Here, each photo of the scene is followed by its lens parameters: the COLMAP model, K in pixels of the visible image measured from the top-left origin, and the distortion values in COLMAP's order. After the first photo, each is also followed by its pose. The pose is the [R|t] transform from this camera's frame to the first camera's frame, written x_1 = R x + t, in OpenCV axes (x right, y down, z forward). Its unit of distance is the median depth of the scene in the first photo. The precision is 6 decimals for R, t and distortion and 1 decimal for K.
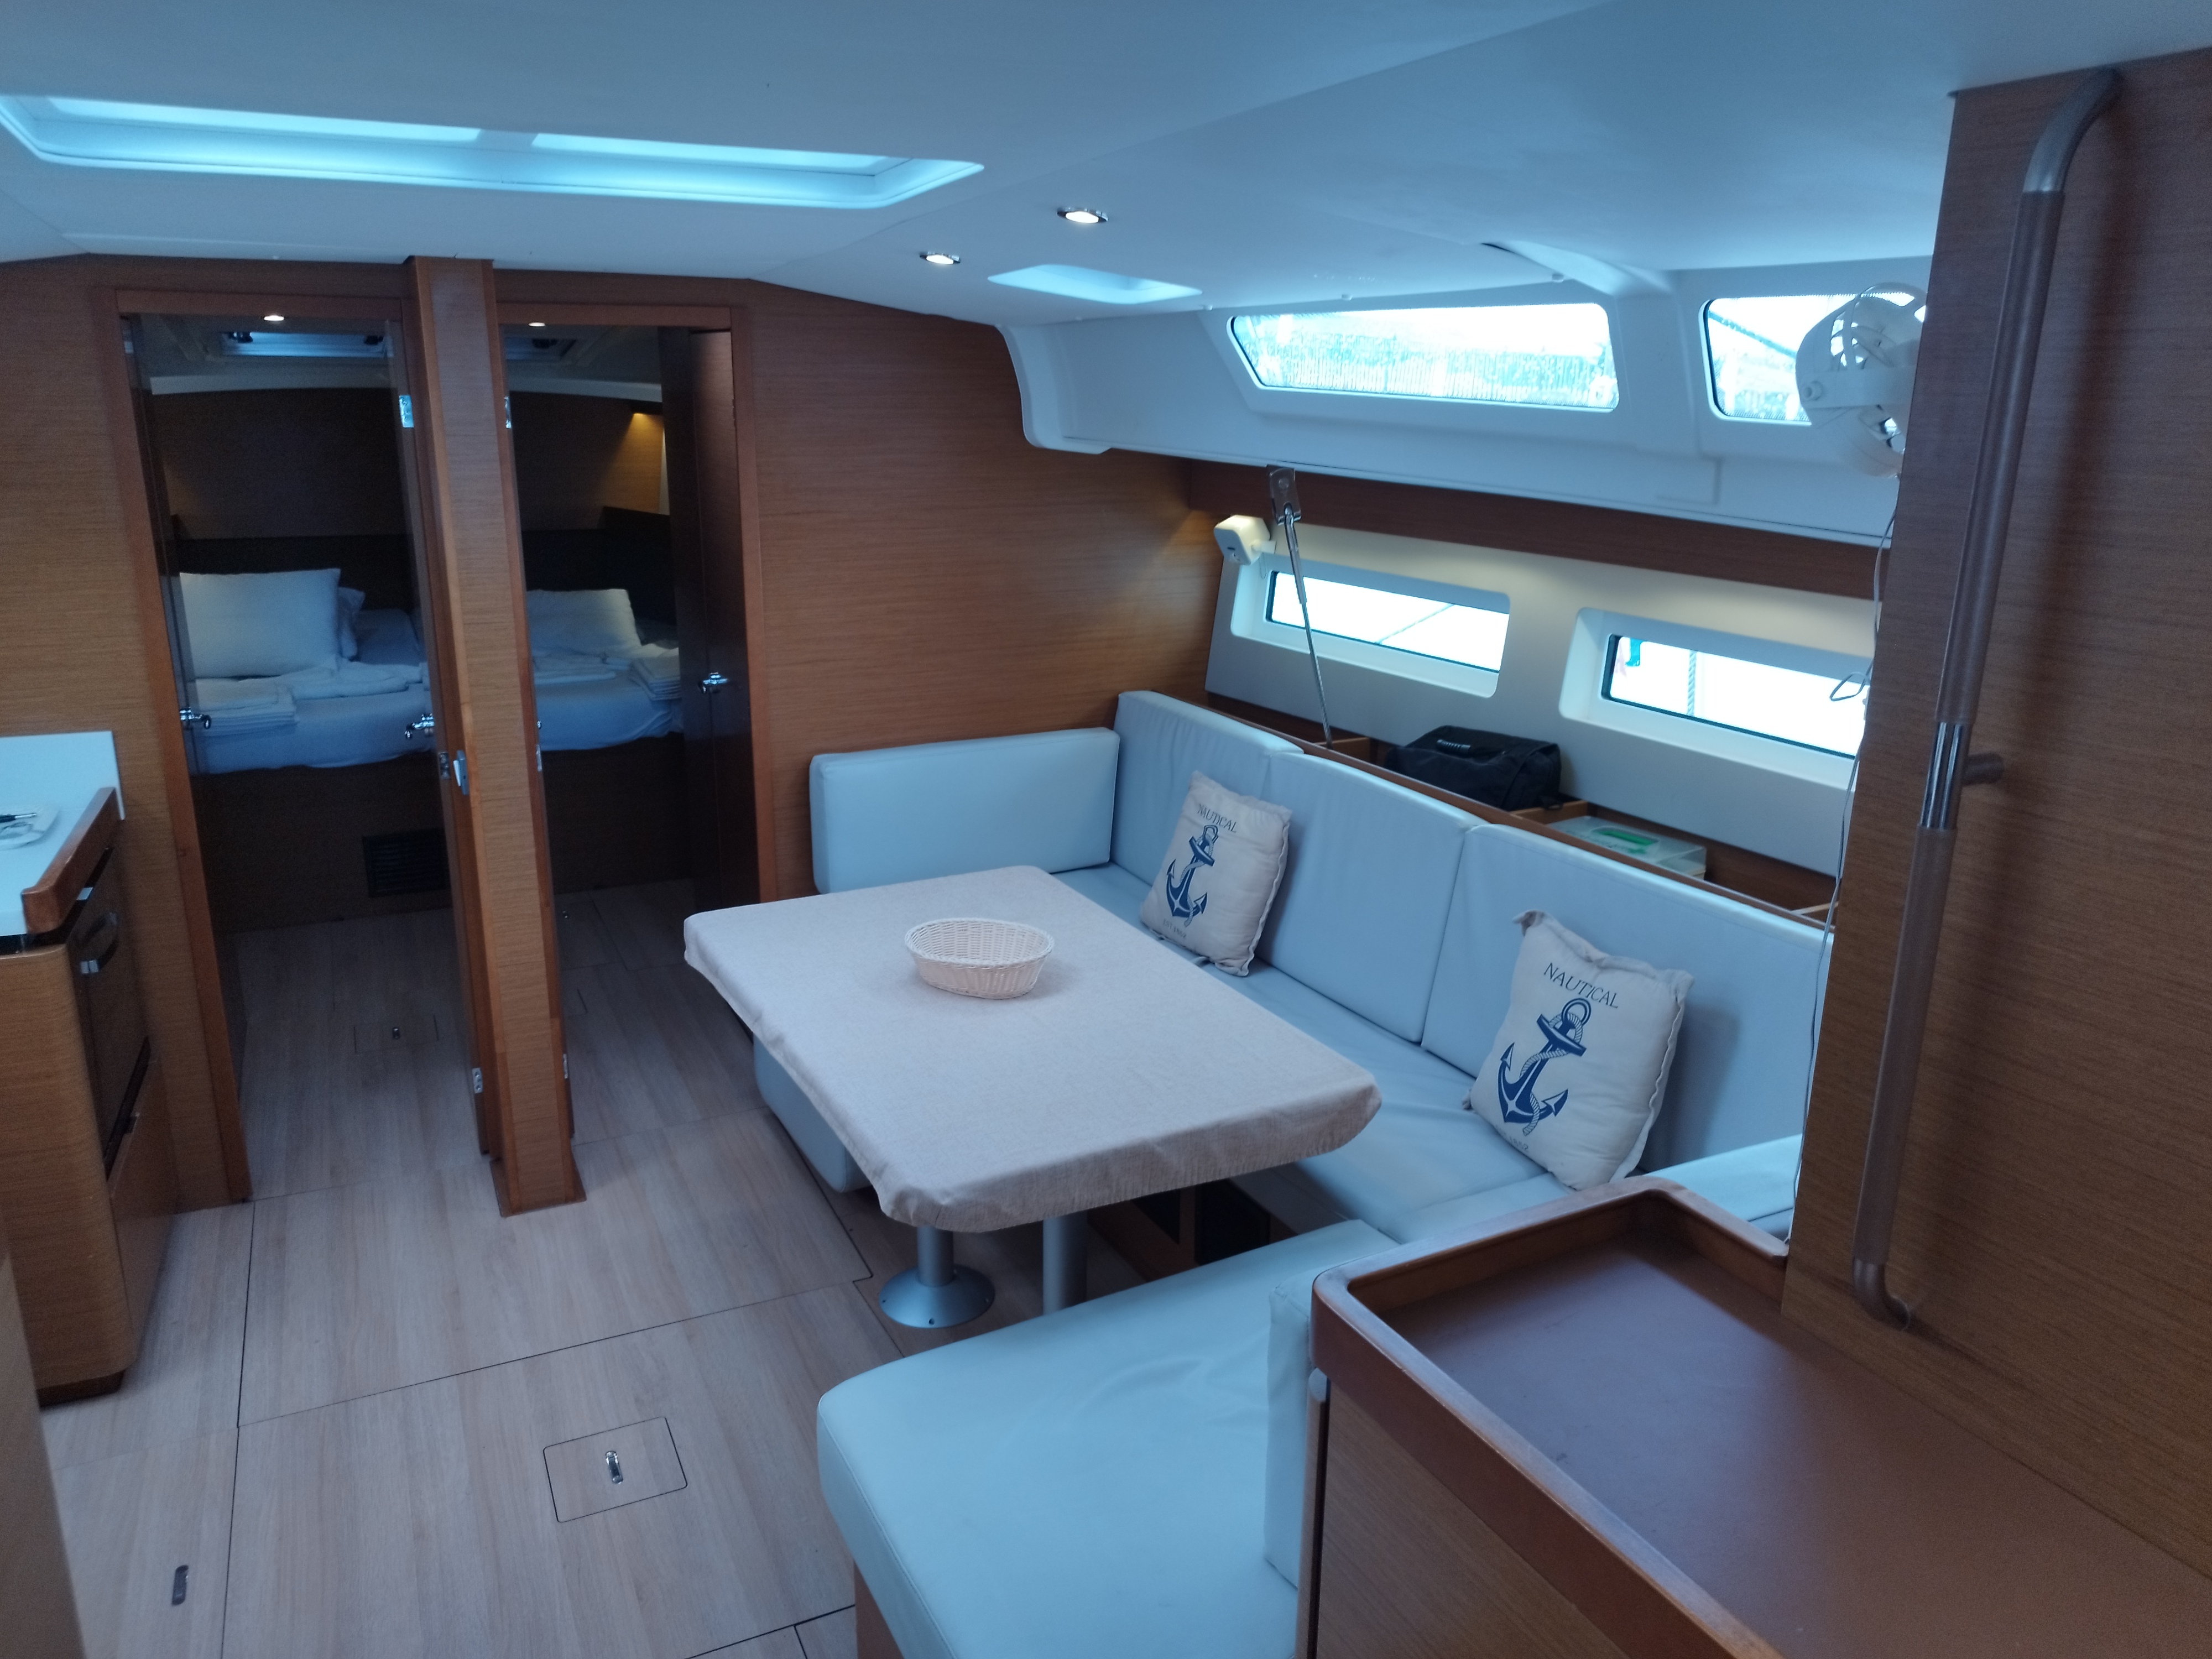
lens RADIAL K [[1597.0, 0, 1106.0], [0, 1597.0, 829.5], [0, 0, 1]] dist [0.034895, -0.037049]
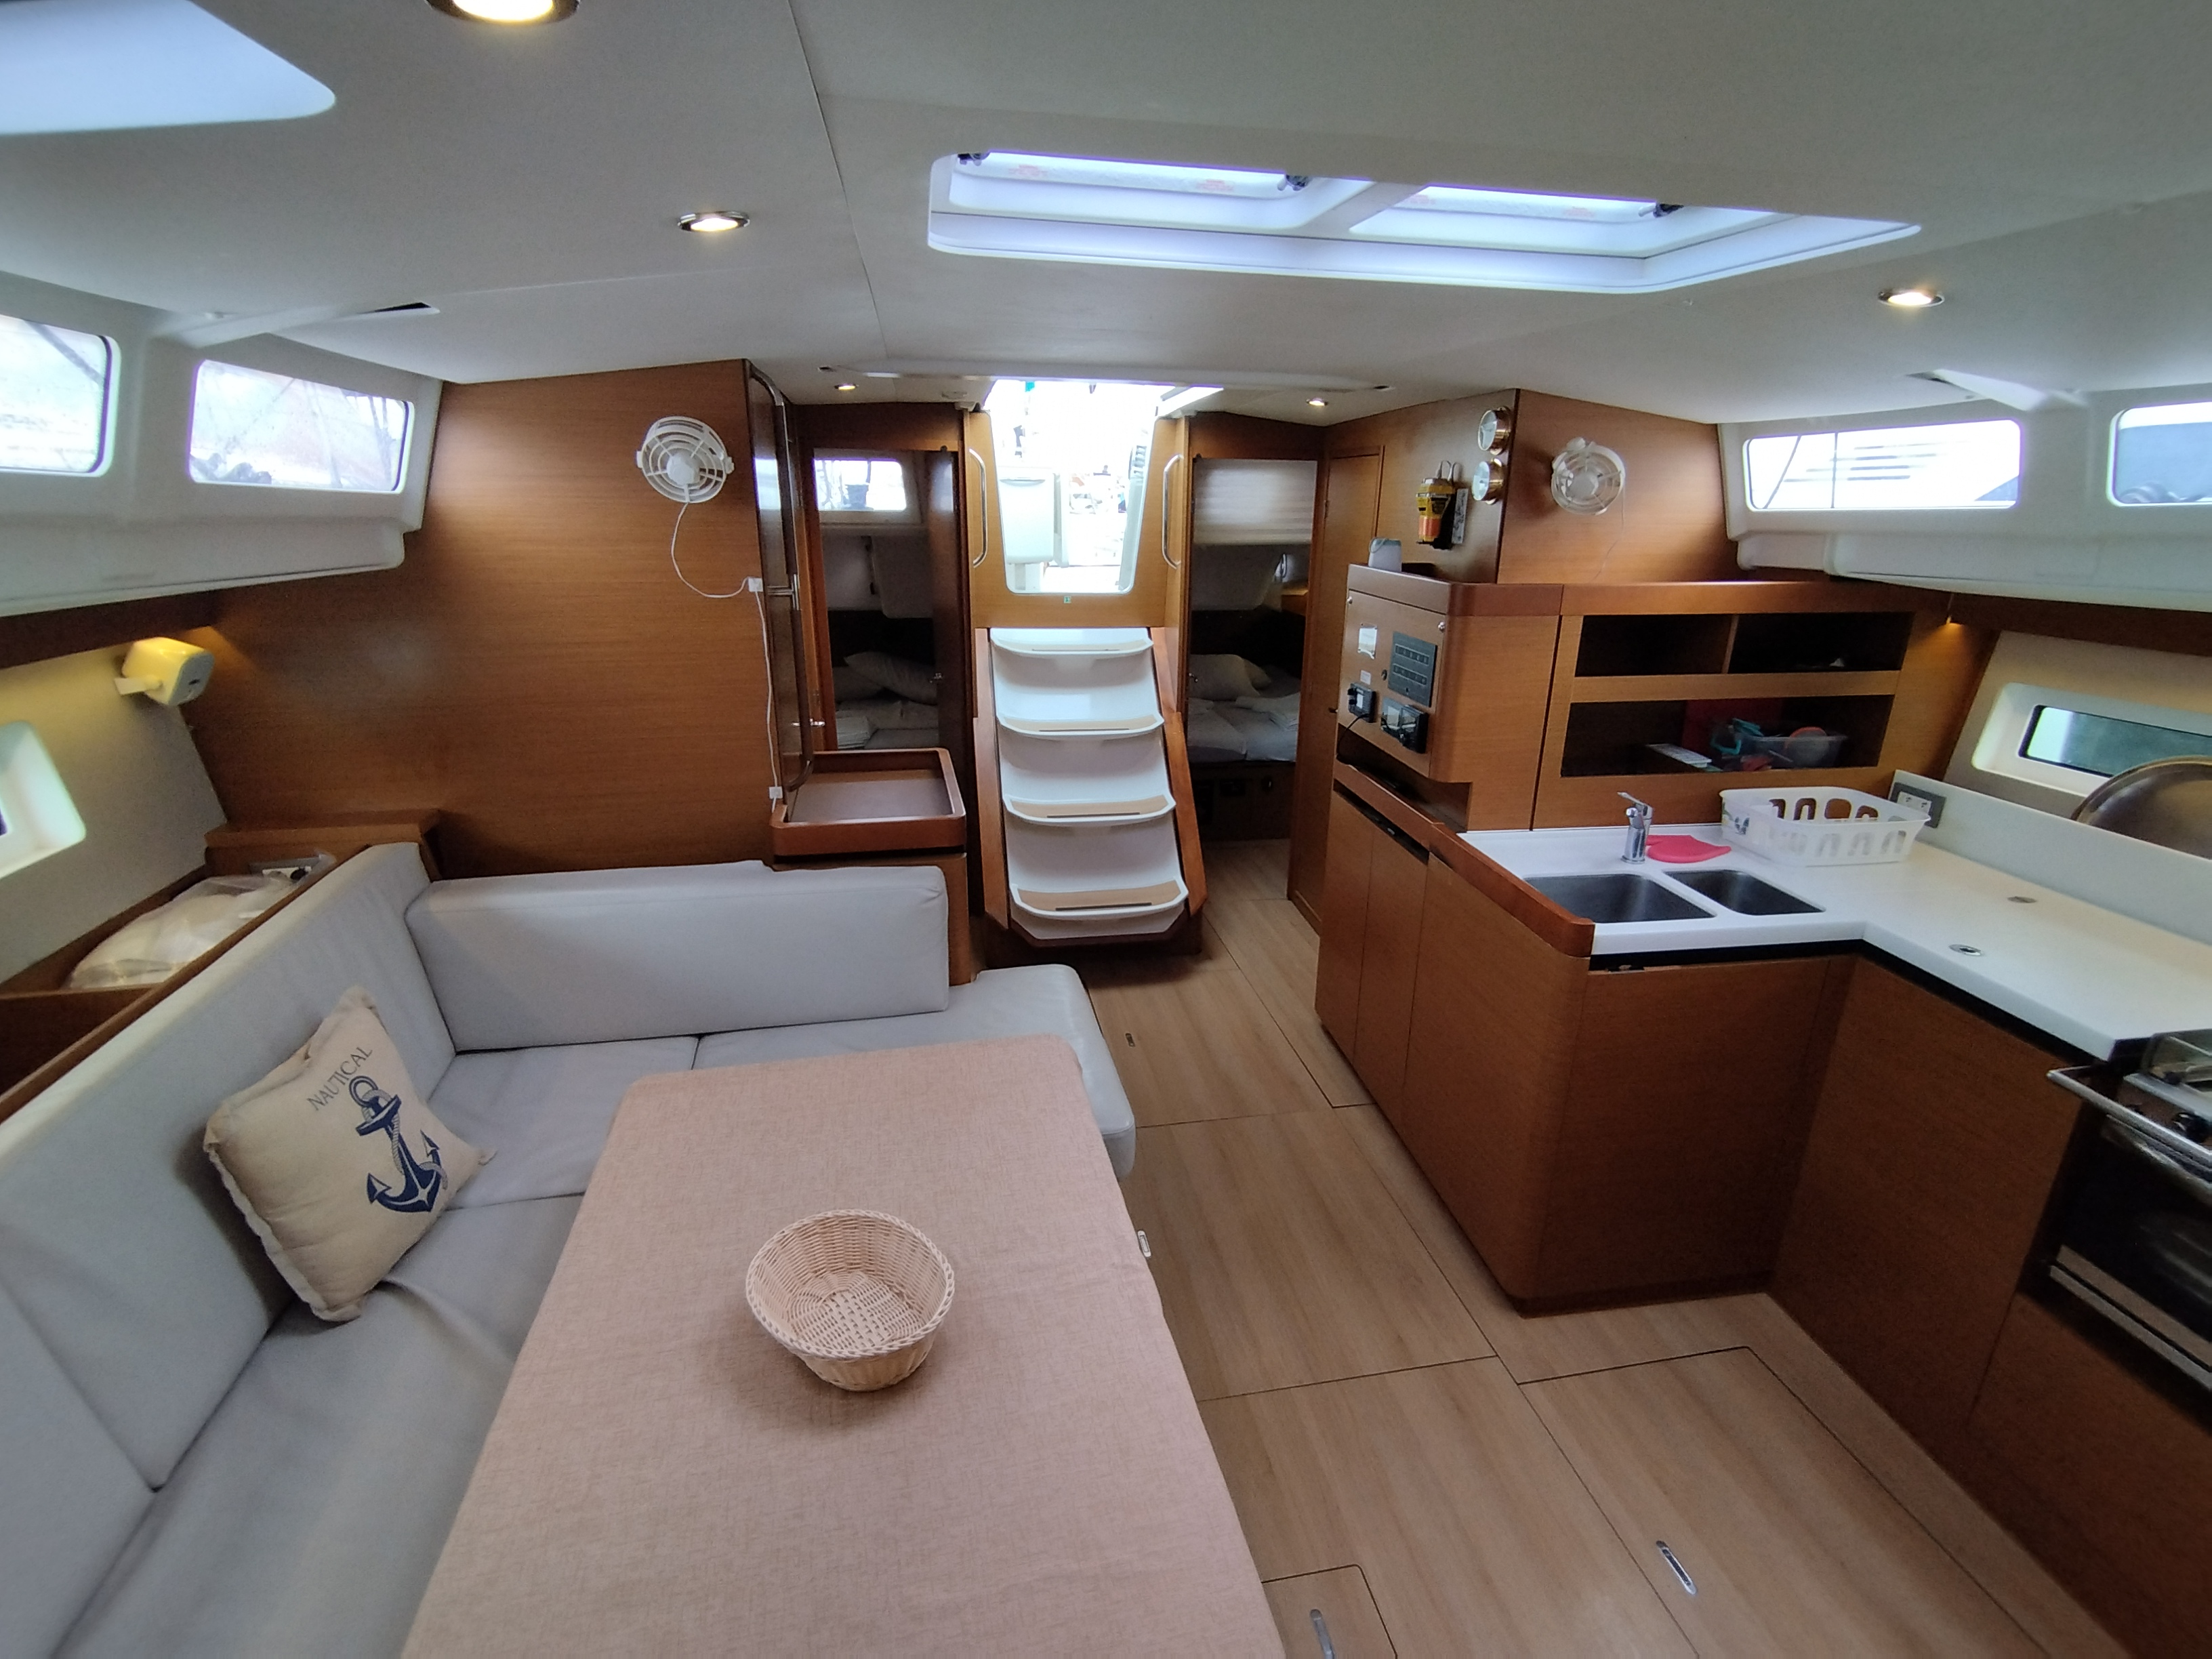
lens RADIAL K [[1038.4, 0, 1113.8], [0, 1038.4, 829.1], [0, 0, 1]] dist [-0.001535, -0.000311]
pose [[-0.965976, -0.105404, 0.236179, -0.224426], [0.044682, 0.831441, 0.553813, -0.275210], [-0.254743, 0.545523, -0.798443, 1.006287]]
